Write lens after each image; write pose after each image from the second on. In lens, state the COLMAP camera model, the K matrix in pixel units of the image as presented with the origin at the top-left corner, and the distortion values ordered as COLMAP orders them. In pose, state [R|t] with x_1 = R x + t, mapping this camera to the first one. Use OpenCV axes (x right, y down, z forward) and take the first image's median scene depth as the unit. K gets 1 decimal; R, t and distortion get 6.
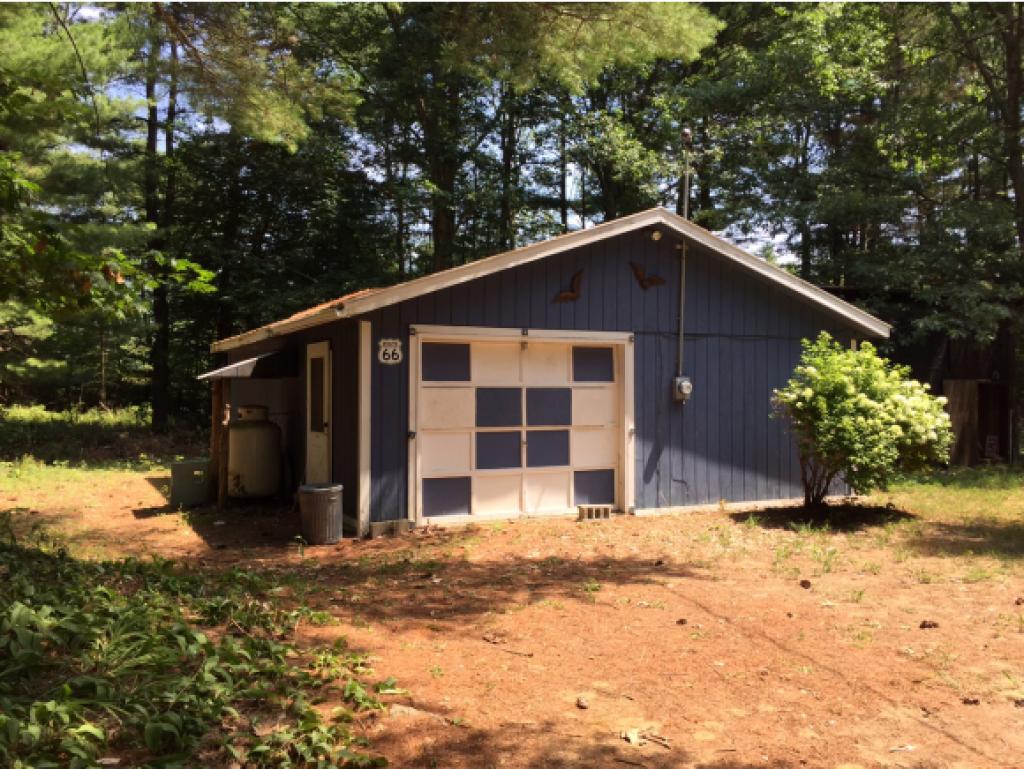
lens RADIAL K [[645.8, 0, 512.0], [0, 645.8, 384.5], [0, 0, 1]] dist [0.003101, 0.000460]
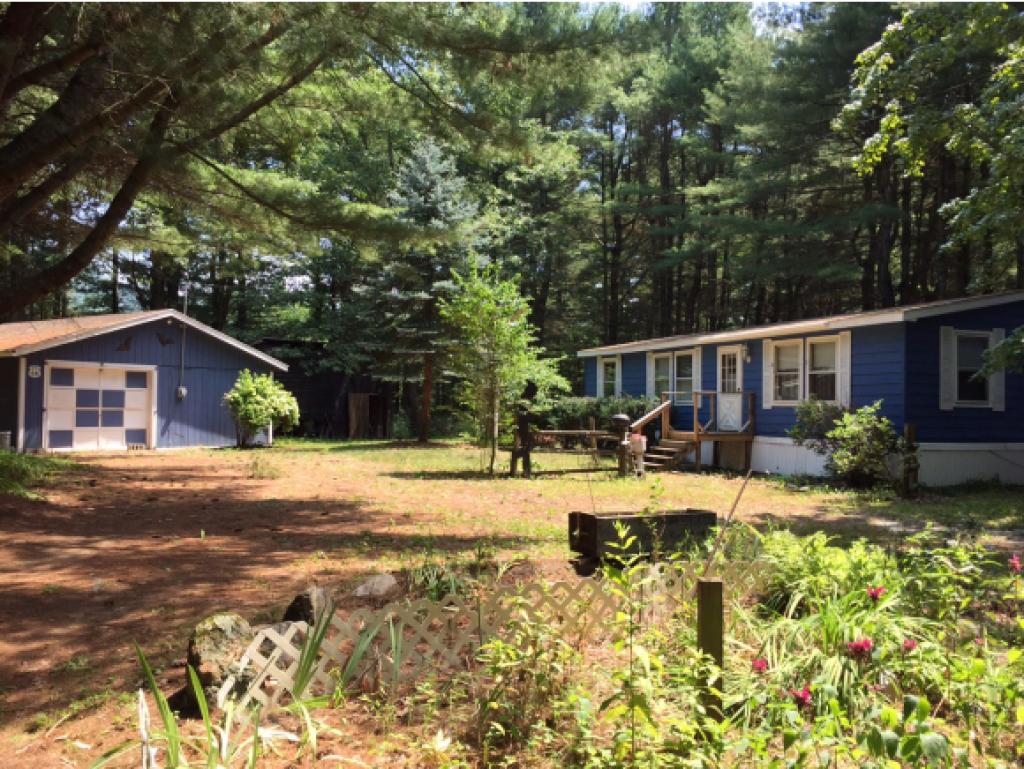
lens RADIAL K [[831.7, 0, 512.0], [0, 831.7, 384.5], [0, 0, 1]] dist [0.008862, 0.005964]
pose [[0.850536, 0.024777, 0.525334, -0.276872], [-0.013423, 0.999587, -0.025413, 0.039155], [-0.525746, 0.014564, 0.850517, -2.085410]]
